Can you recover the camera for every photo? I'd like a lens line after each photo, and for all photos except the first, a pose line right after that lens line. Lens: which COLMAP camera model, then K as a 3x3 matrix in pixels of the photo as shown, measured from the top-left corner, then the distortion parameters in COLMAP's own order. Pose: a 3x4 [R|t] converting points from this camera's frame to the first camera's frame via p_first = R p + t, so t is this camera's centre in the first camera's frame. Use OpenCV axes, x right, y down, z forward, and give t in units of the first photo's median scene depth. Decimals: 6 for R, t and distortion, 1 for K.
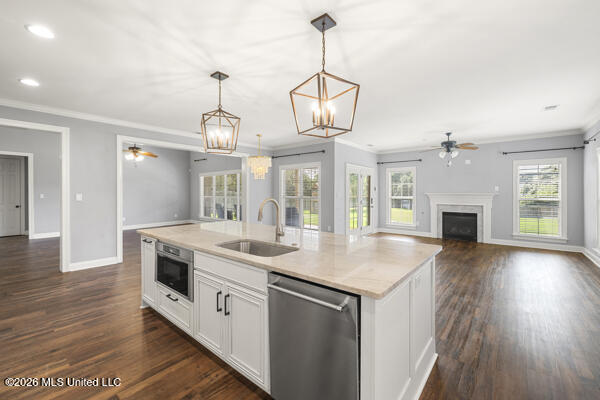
lens RADIAL K [[252.6, 0, 299.5], [0, 252.6, 196.6], [0, 0, 1]] dist [0.001172, -0.000490]
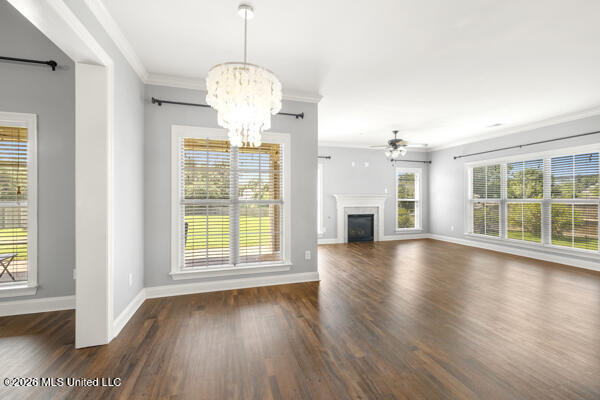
lens RADIAL K [[252.6, 0, 298.5], [0, 252.6, 198.3], [0, 0, 1]] dist [0.001172, -0.000490]
pose [[0.559330, -0.002045, 0.828943, -0.345664], [0.010744, 0.999931, -0.004783, 0.001810], [-0.828876, 0.011582, 0.559313, 0.663286]]
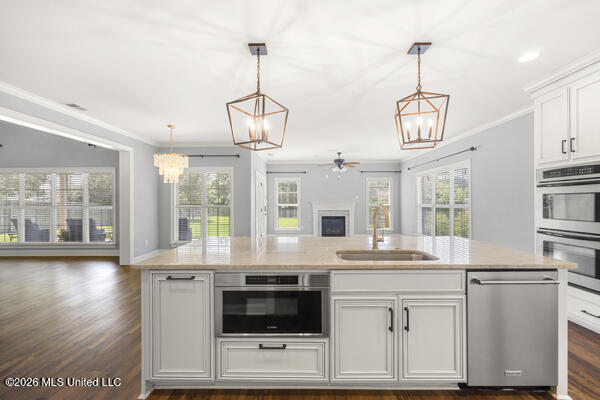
lens RADIAL K [[252.6, 0, 297.1], [0, 252.6, 200.2], [0, 0, 1]] dist [0.001172, -0.000490]
pose [[0.775985, 0.000746, 0.630751, -0.309266], [0.011962, 0.999802, -0.015899, 0.001236], [-0.630638, 0.019882, 0.775822, 0.142433]]
